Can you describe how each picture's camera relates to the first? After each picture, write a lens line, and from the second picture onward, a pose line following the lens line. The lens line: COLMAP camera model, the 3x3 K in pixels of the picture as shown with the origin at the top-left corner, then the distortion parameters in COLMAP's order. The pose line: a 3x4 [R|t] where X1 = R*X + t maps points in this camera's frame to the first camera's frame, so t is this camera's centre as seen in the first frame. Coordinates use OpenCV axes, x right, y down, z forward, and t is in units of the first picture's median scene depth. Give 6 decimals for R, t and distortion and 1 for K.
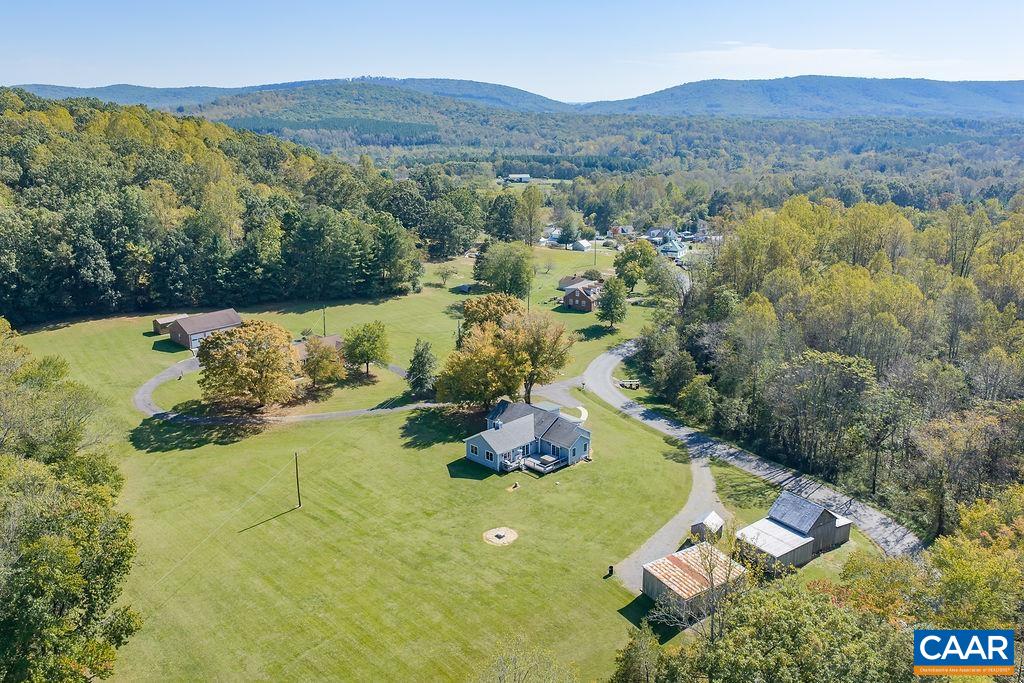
lens RADIAL K [[840.0, 0, 506.3], [0, 840.0, 342.4], [0, 0, 1]] dist [0.012814, -0.020405]
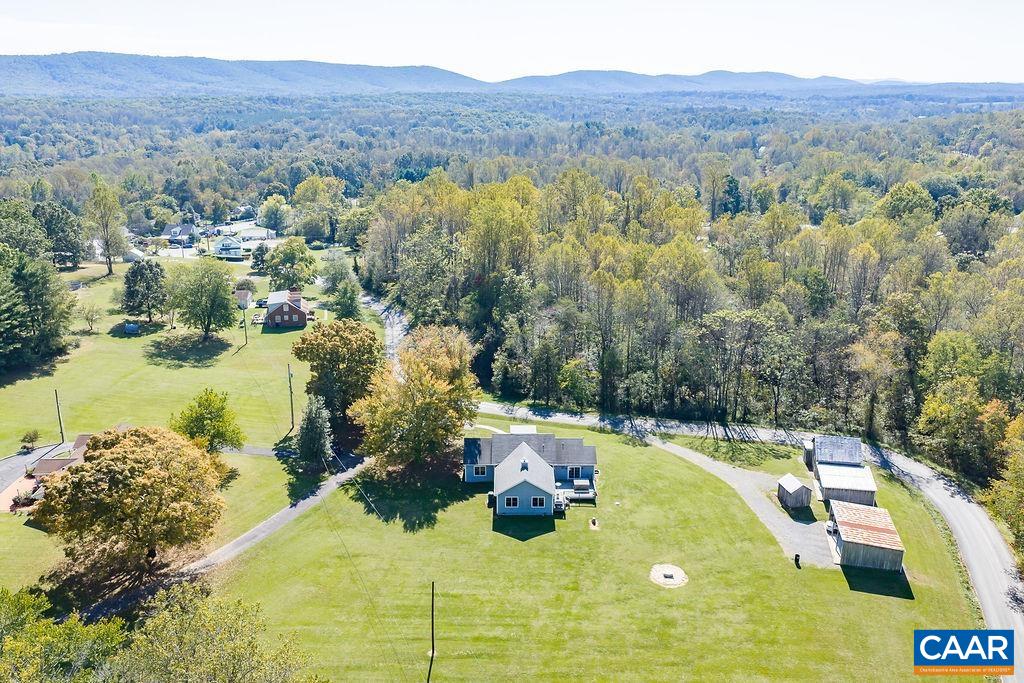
lens RADIAL K [[840.0, 0, 506.3], [0, 840.0, 342.4], [0, 0, 1]] dist [0.012814, -0.020405]
pose [[0.709620, -0.208200, 0.673121, -0.487909], [0.191855, 0.976343, 0.099730, -0.095482], [-0.677961, 0.058371, 0.732777, 0.322654]]
